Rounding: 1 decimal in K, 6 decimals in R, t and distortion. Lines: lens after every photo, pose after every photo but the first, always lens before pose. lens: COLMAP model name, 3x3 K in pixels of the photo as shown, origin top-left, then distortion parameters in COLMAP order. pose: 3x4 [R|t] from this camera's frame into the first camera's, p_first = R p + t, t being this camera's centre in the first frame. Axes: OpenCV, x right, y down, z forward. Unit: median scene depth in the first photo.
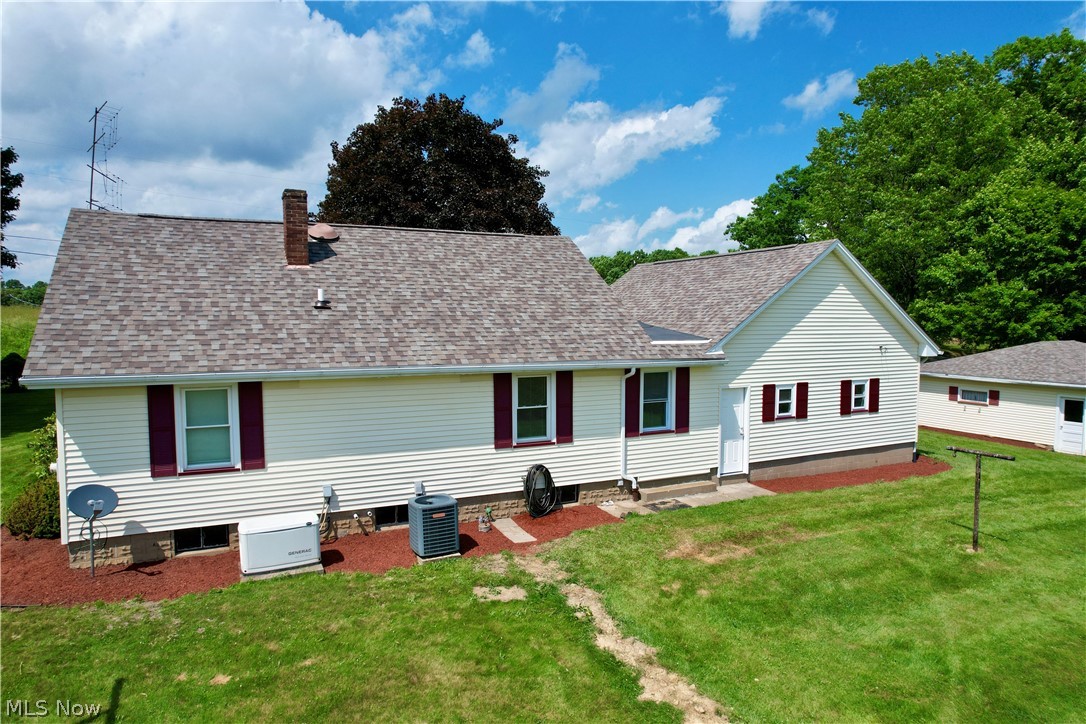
lens RADIAL K [[680.9, 0, 543.0], [0, 680.9, 362.0], [0, 0, 1]] dist [-0.007663, -0.001658]
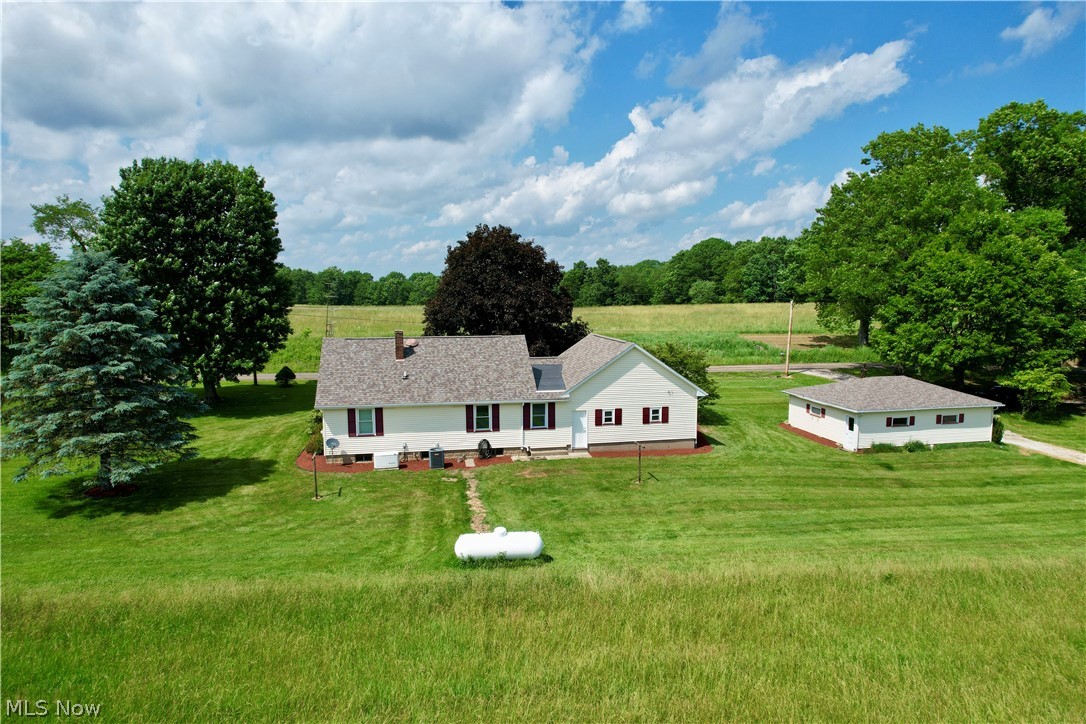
lens RADIAL K [[688.4, 0, 543.0], [0, 688.4, 362.0], [0, 0, 1]] dist [0.072166, 0.000454]
pose [[0.970433, 0.033442, -0.239041, 0.793227], [-0.019524, 0.997986, 0.060356, -0.293135], [0.240578, -0.053904, 0.969132, -1.413878]]
